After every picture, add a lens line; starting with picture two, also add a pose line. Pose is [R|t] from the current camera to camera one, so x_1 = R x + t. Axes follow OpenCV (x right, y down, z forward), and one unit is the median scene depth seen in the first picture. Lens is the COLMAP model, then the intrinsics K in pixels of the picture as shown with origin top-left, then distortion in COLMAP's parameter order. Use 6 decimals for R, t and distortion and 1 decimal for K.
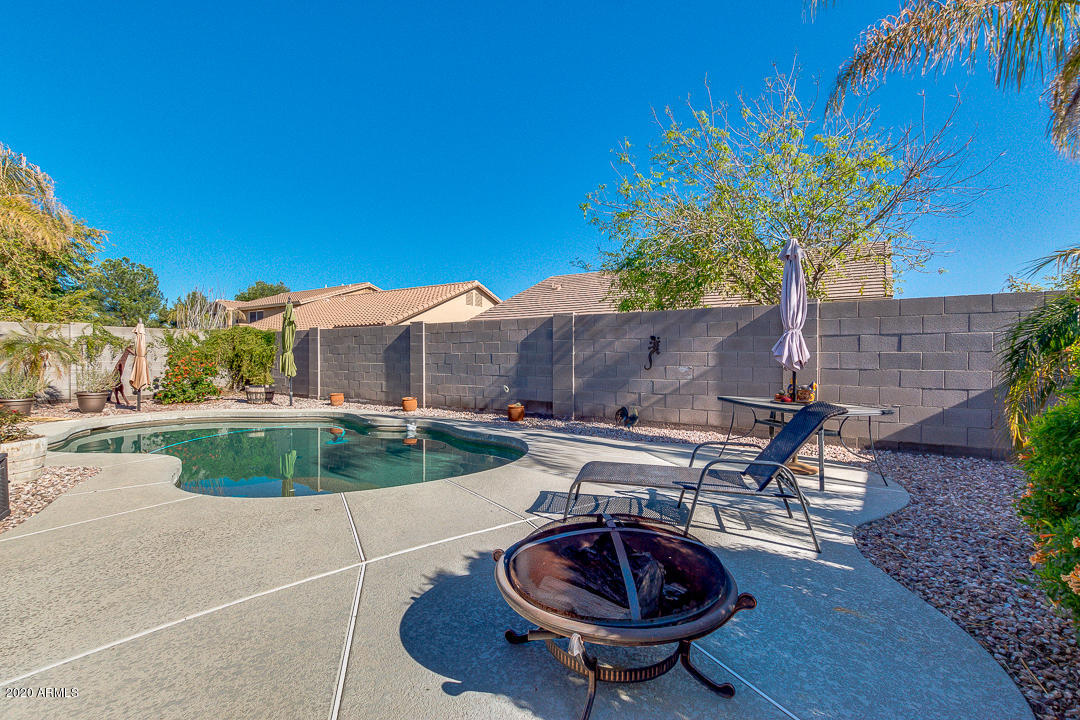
lens RADIAL K [[500.9, 0, 540.0], [0, 500.9, 360.0], [0, 0, 1]] dist [0.000280, -0.000939]
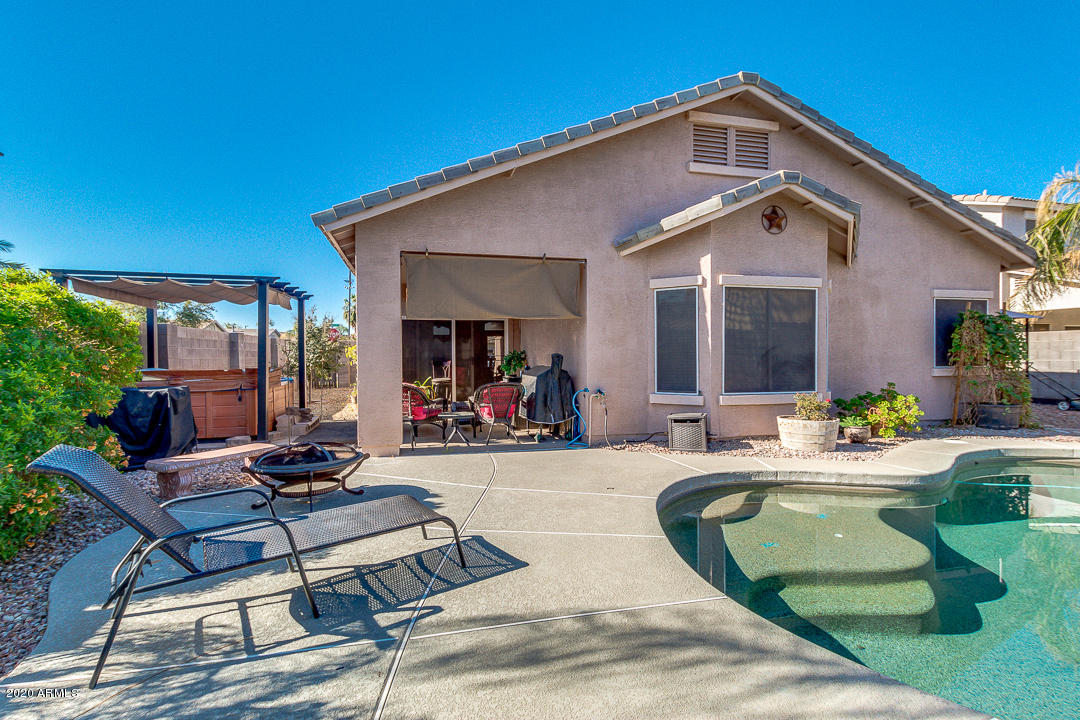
lens RADIAL K [[500.9, 0, 540.0], [0, 500.9, 360.0], [0, 0, 1]] dist [0.000280, -0.000939]
pose [[-0.679911, 0.000267, -0.733294, 0.565296], [-0.000832, 0.999999, 0.001136, -0.019654], [0.733294, 0.001383, -0.679911, 1.698283]]
